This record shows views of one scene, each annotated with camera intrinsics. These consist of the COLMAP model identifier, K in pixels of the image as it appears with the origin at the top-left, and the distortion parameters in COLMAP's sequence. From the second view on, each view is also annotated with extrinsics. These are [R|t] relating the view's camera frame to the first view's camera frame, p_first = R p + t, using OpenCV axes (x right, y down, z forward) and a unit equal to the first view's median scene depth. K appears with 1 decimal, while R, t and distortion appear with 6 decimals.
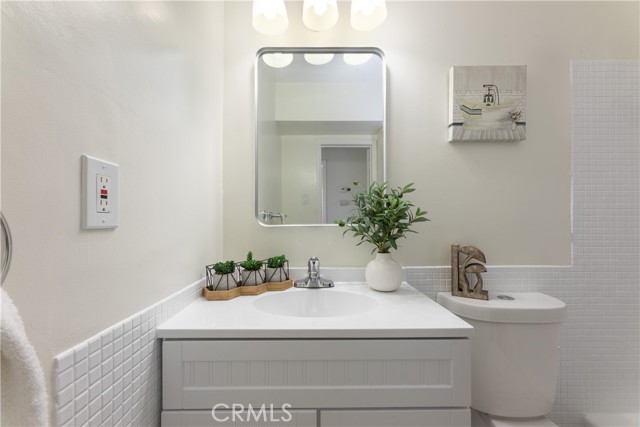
lens RADIAL K [[256.0, 0, 308.5], [0, 256.0, 213.5], [0, 0, 1]] dist [0.023004, 0.000026]
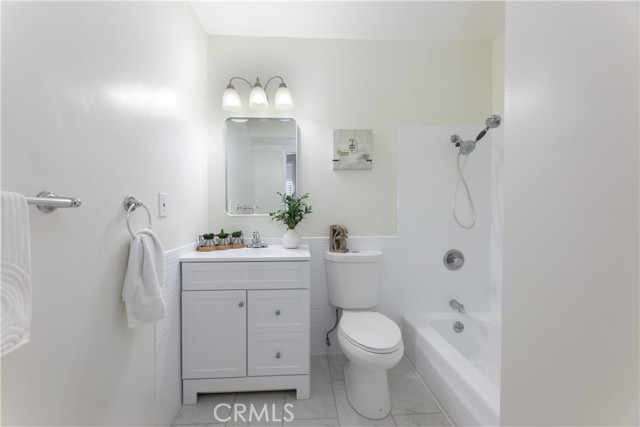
lens RADIAL K [[256.0, 0, 308.5], [0, 256.0, 213.5], [0, 0, 1]] dist [0.023004, 0.000026]
pose [[0.999484, 0.000516, 0.032108, 0.340051], [-0.001965, 0.998980, 0.045121, -0.050665], [-0.032051, -0.045160, 0.998465, -0.891043]]
